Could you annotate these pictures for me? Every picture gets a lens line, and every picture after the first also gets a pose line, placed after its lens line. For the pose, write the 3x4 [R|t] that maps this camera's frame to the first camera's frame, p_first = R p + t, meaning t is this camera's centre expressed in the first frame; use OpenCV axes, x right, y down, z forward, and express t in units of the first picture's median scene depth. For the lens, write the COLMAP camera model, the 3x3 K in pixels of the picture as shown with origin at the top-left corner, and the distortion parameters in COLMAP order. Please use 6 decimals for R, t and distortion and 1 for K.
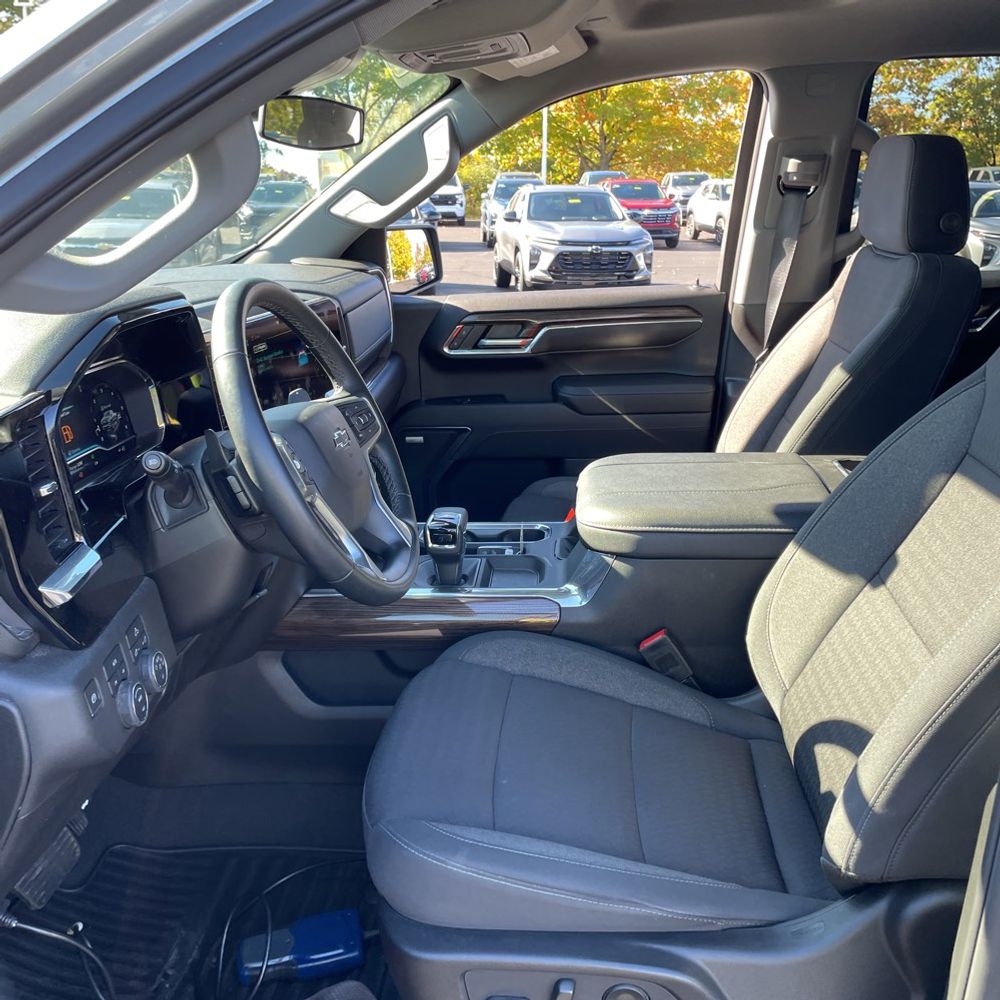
lens RADIAL K [[974.6, 0, 486.4], [0, 974.6, 488.4], [0, 0, 1]] dist [0.095522, -0.116108]
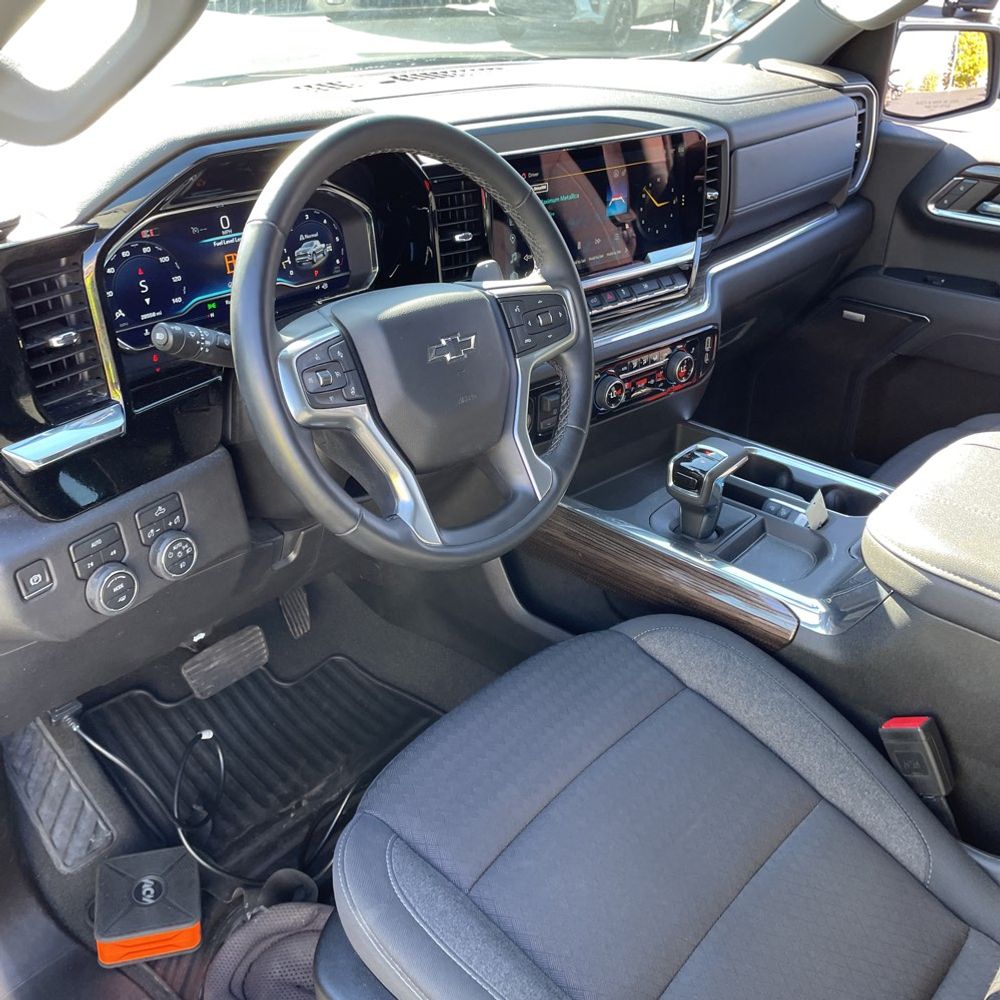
lens RADIAL K [[974.6, 0, 486.4], [0, 974.6, 488.4], [0, 0, 1]] dist [0.095522, -0.116108]
pose [[0.814041, 0.320685, -0.484250, 0.215829], [-0.214792, 0.940863, 0.261995, -0.119215], [0.539631, -0.109262, 0.834782, 0.286901]]
